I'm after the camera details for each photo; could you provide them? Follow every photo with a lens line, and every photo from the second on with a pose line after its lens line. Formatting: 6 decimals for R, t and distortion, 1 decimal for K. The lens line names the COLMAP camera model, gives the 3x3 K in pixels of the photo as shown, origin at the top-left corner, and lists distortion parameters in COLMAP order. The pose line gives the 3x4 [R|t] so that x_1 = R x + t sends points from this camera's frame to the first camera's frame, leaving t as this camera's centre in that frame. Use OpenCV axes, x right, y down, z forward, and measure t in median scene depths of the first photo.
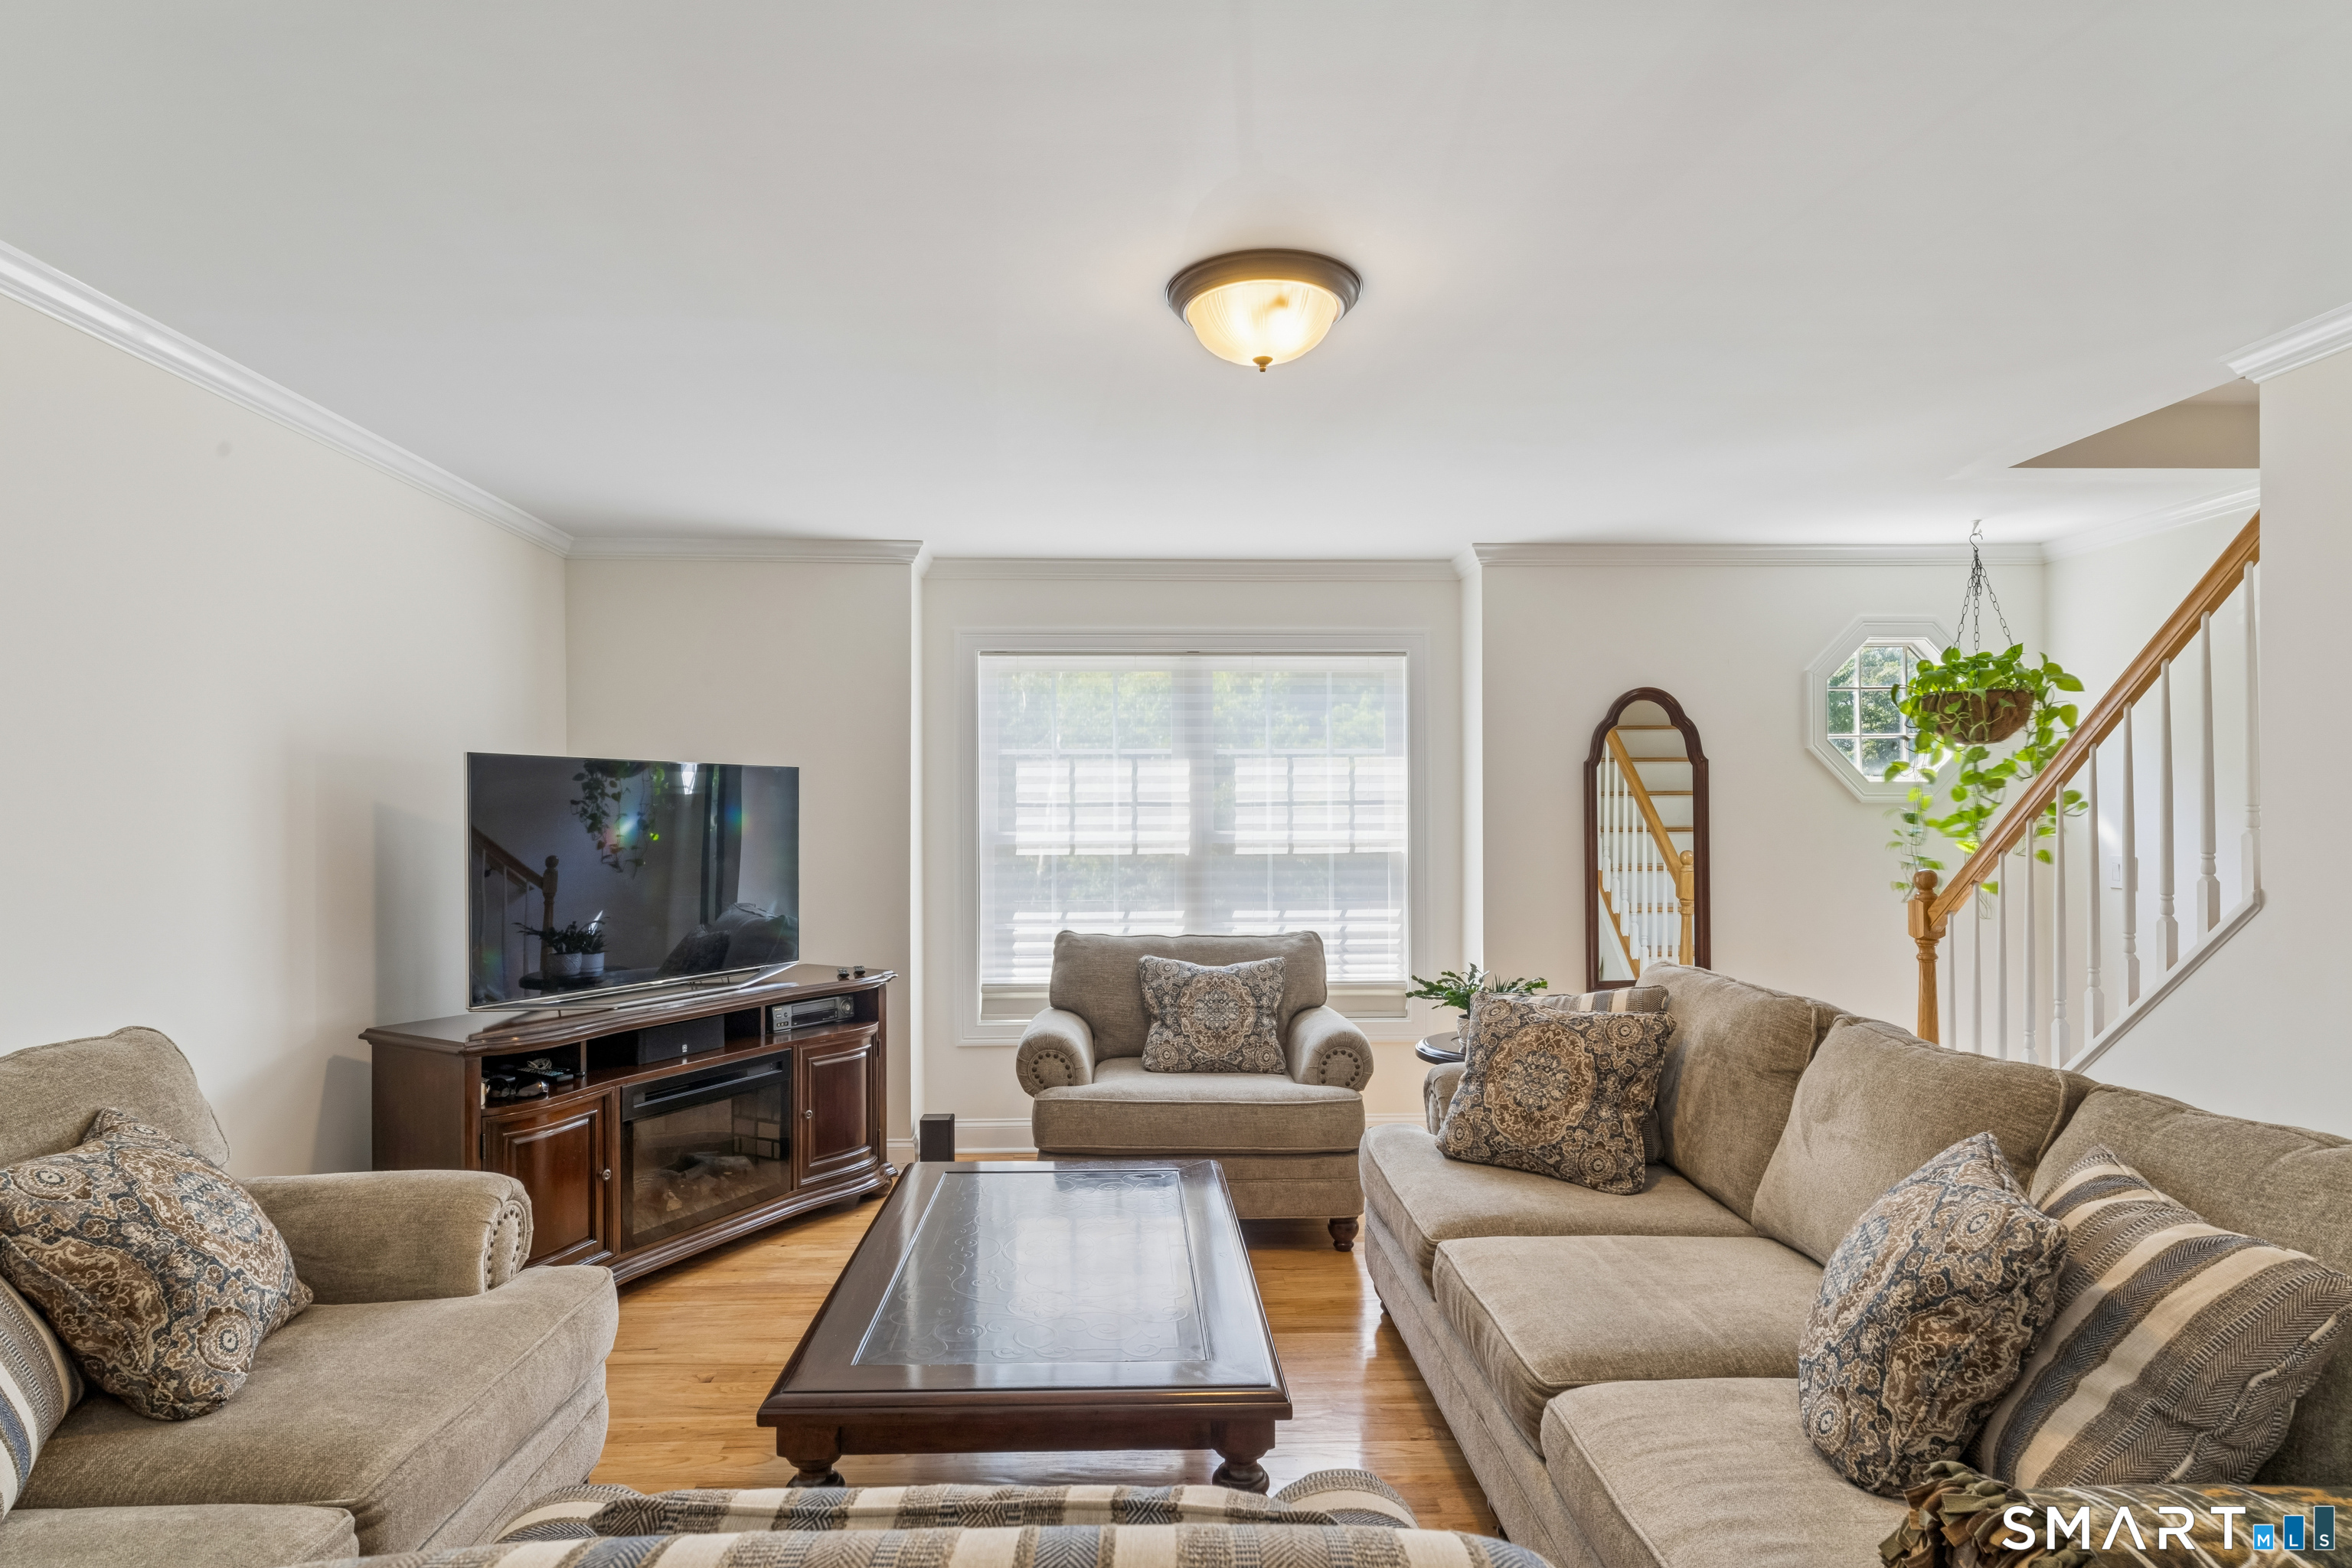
lens RADIAL K [[1248.9, 0, 1168.6], [0, 1248.9, 808.7], [0, 0, 1]] dist [-0.003571, -0.000803]
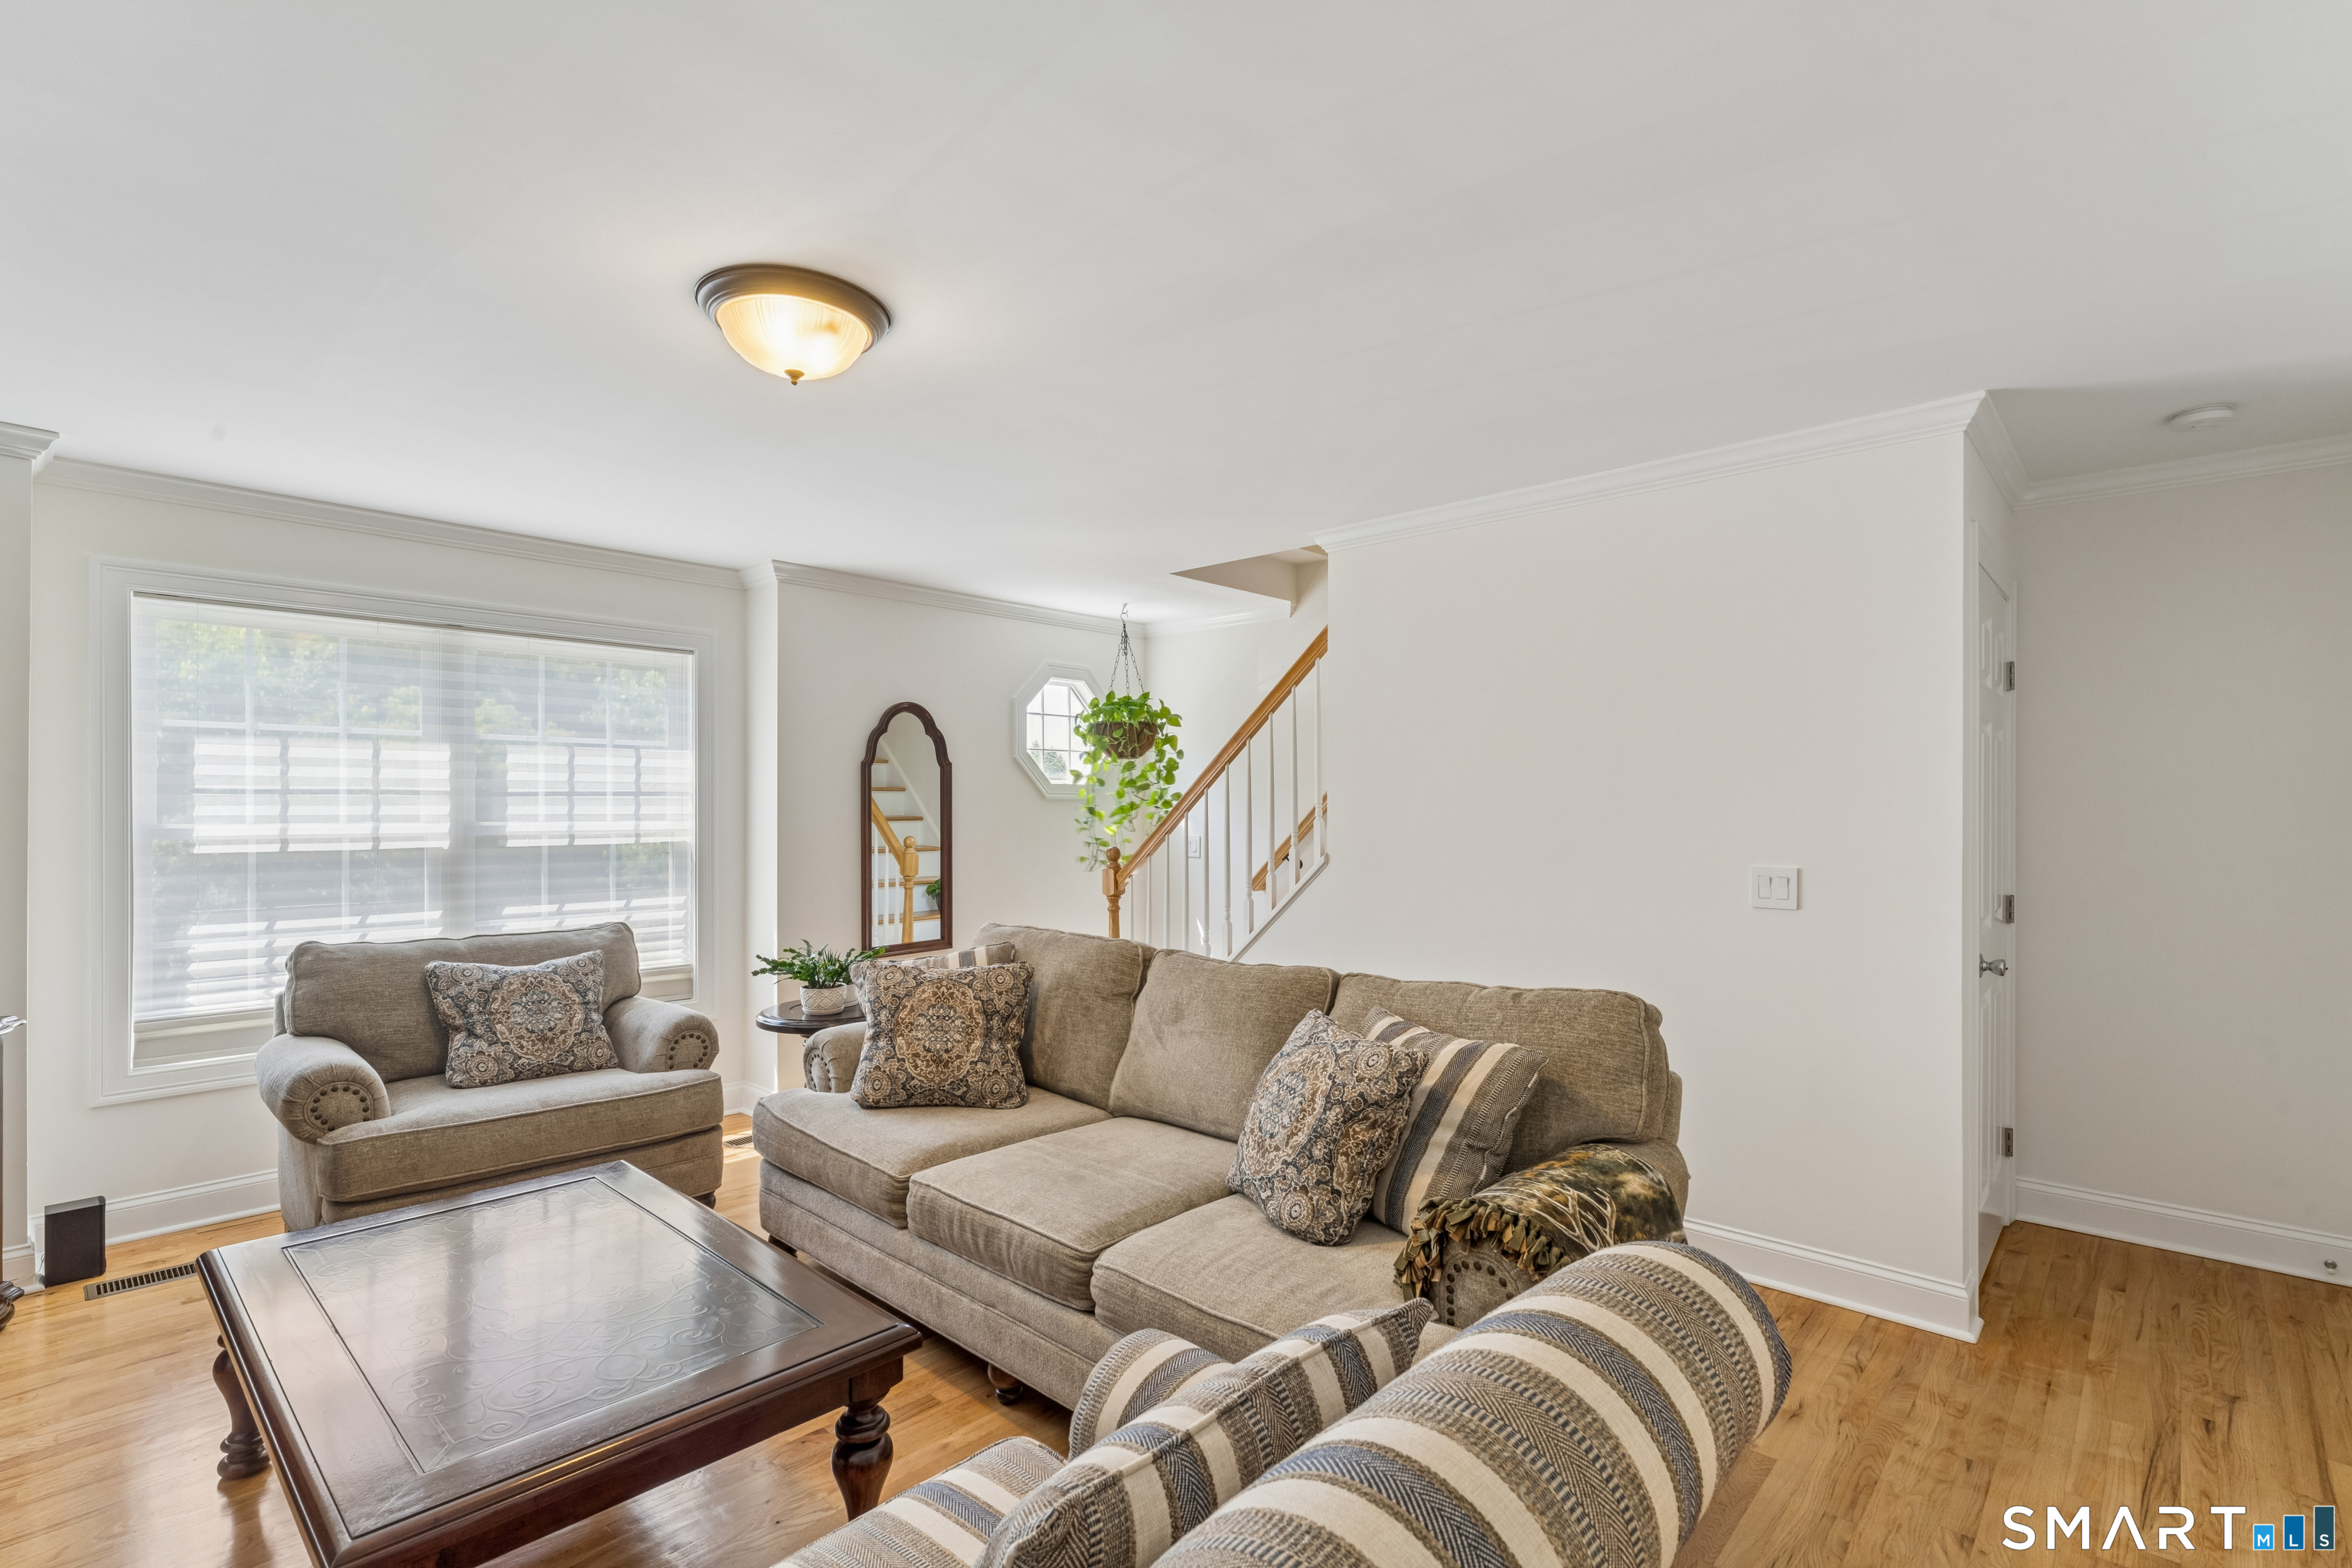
lens RADIAL K [[1083.4, 0, 1200.1], [0, 1083.4, 800.6], [0, 0, 1]] dist [-0.001060, -0.001095]
pose [[0.694863, 0.009304, 0.719082, -0.194258], [-0.008928, 0.999951, -0.004312, 0.000771], [-0.719087, -0.003424, 0.694912, 0.067721]]
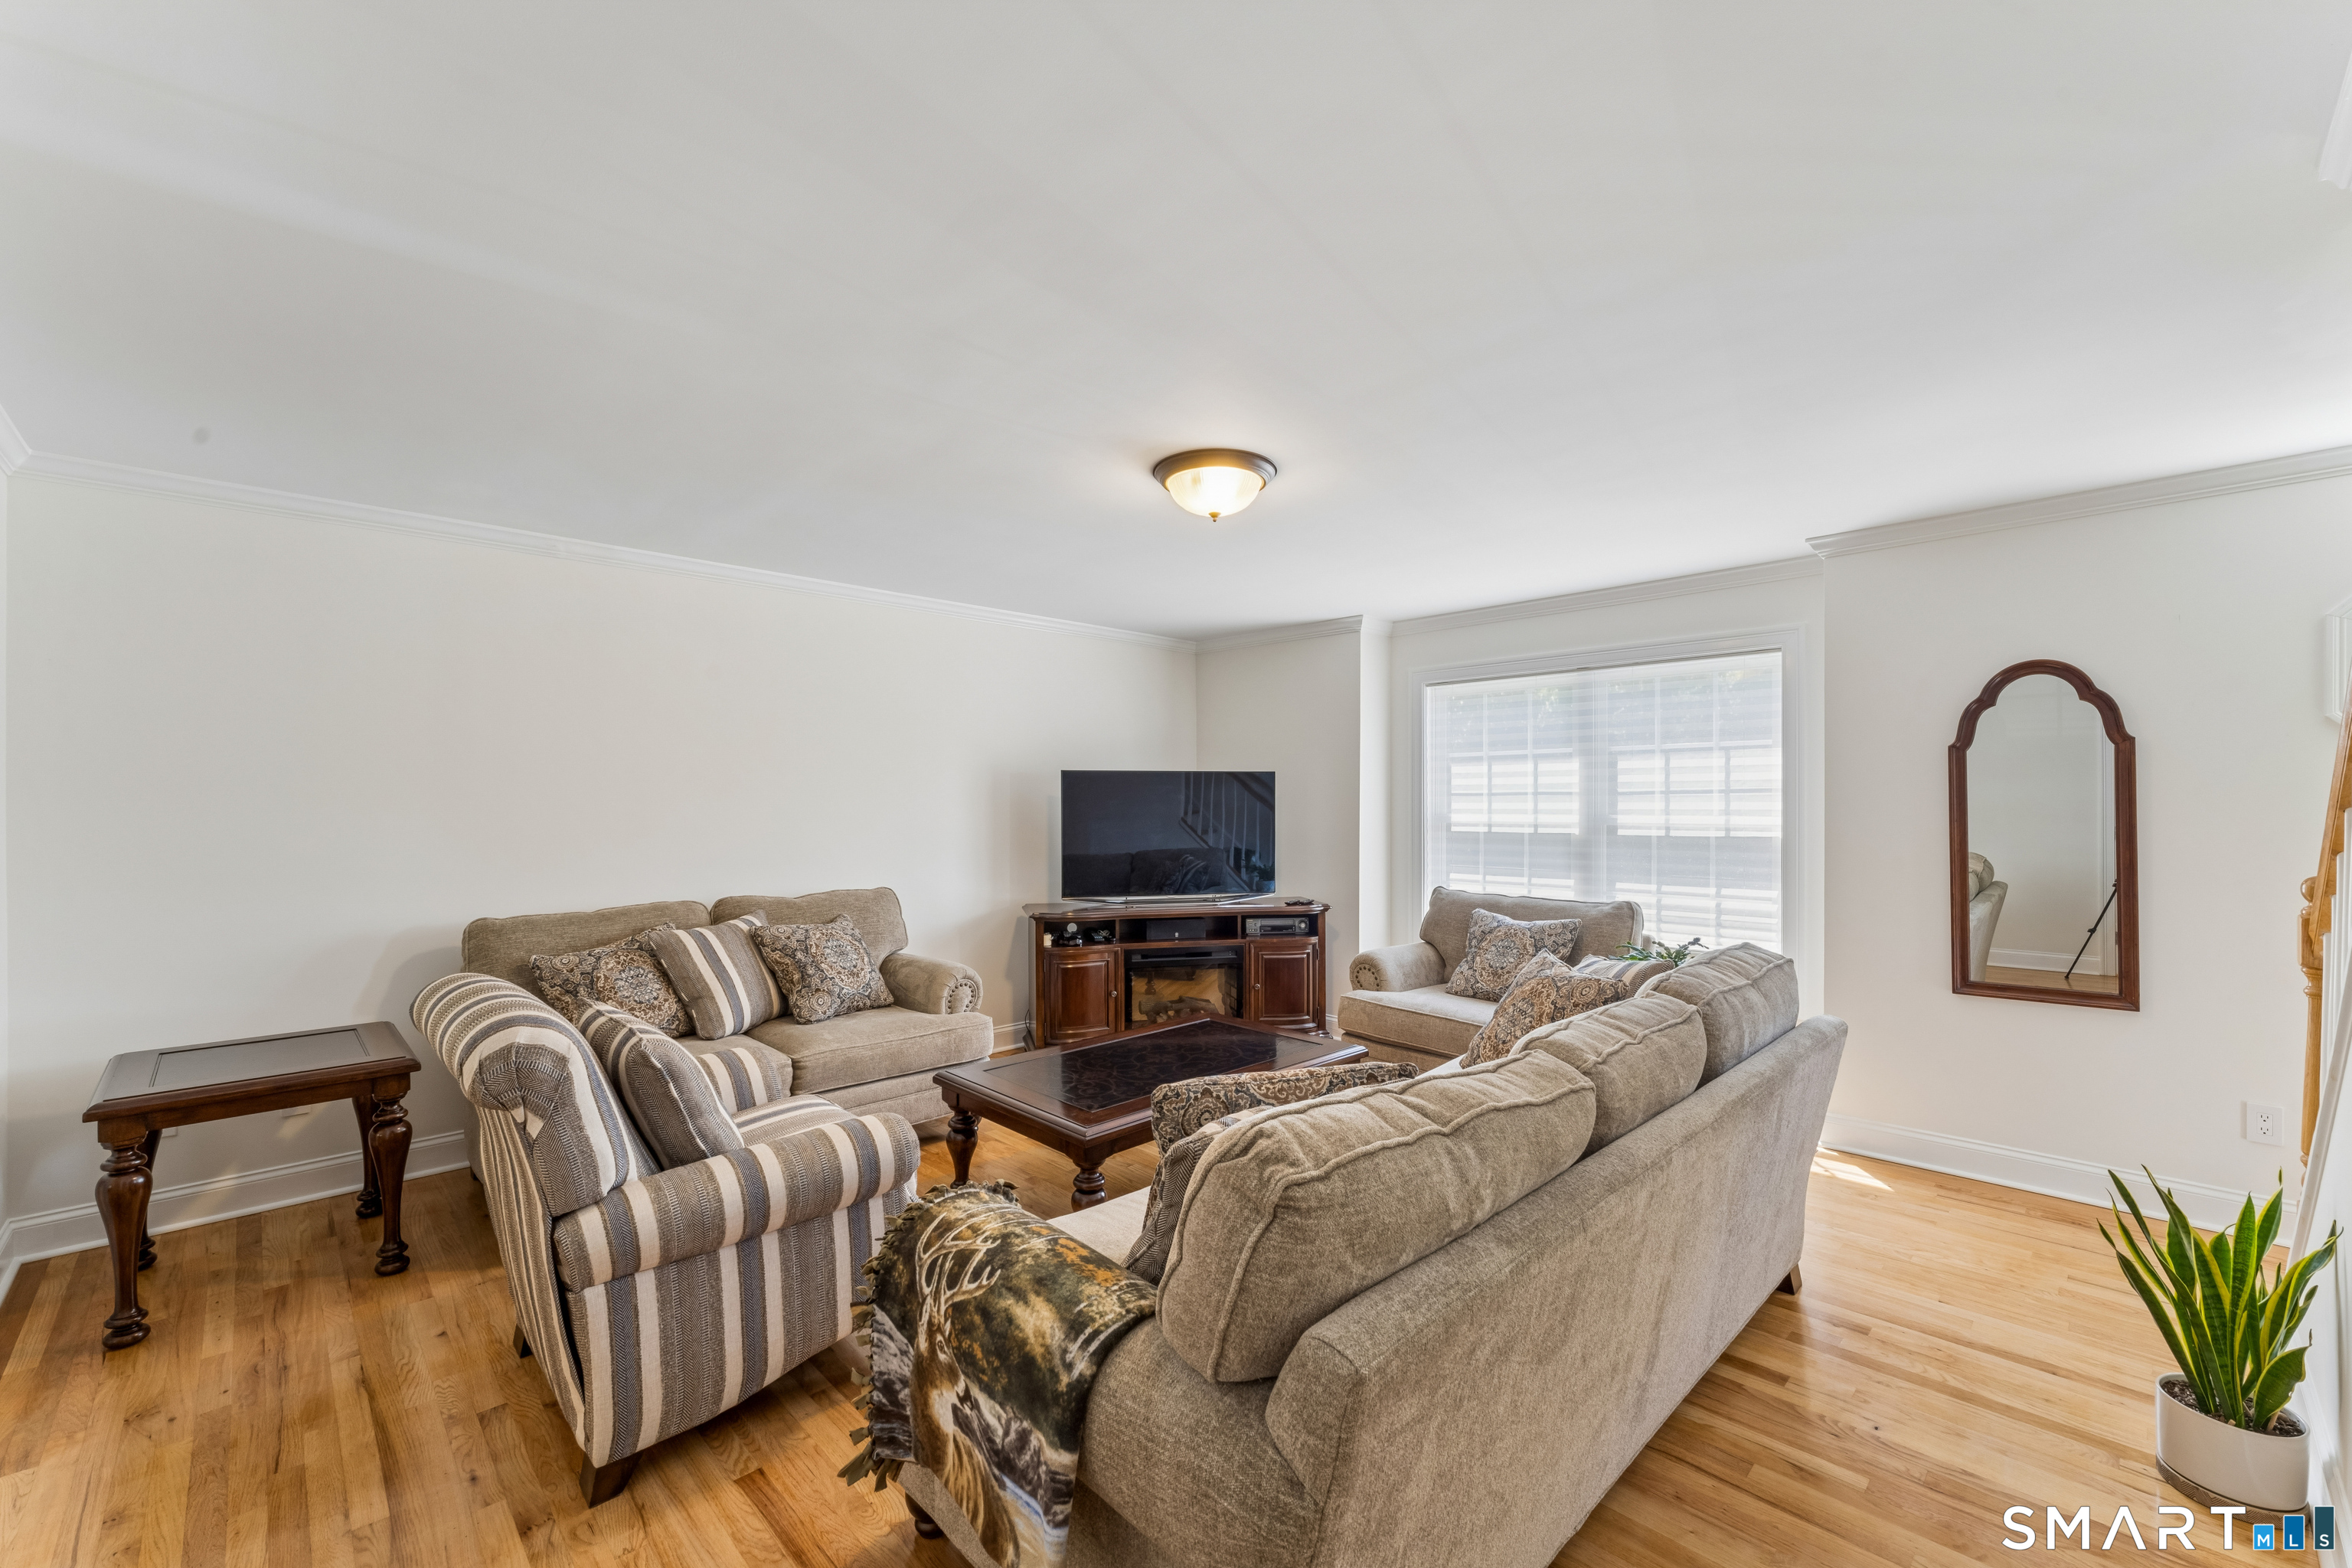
lens RADIAL K [[971.1, 0, 1189.3], [0, 971.1, 793.6], [0, 0, 1]] dist [-0.001913, -0.000525]
pose [[0.663096, -0.004232, -0.748522, 0.544756], [0.003508, 0.999991, -0.002545, -0.002090], [0.748526, -0.000938, 0.663105, 0.091669]]
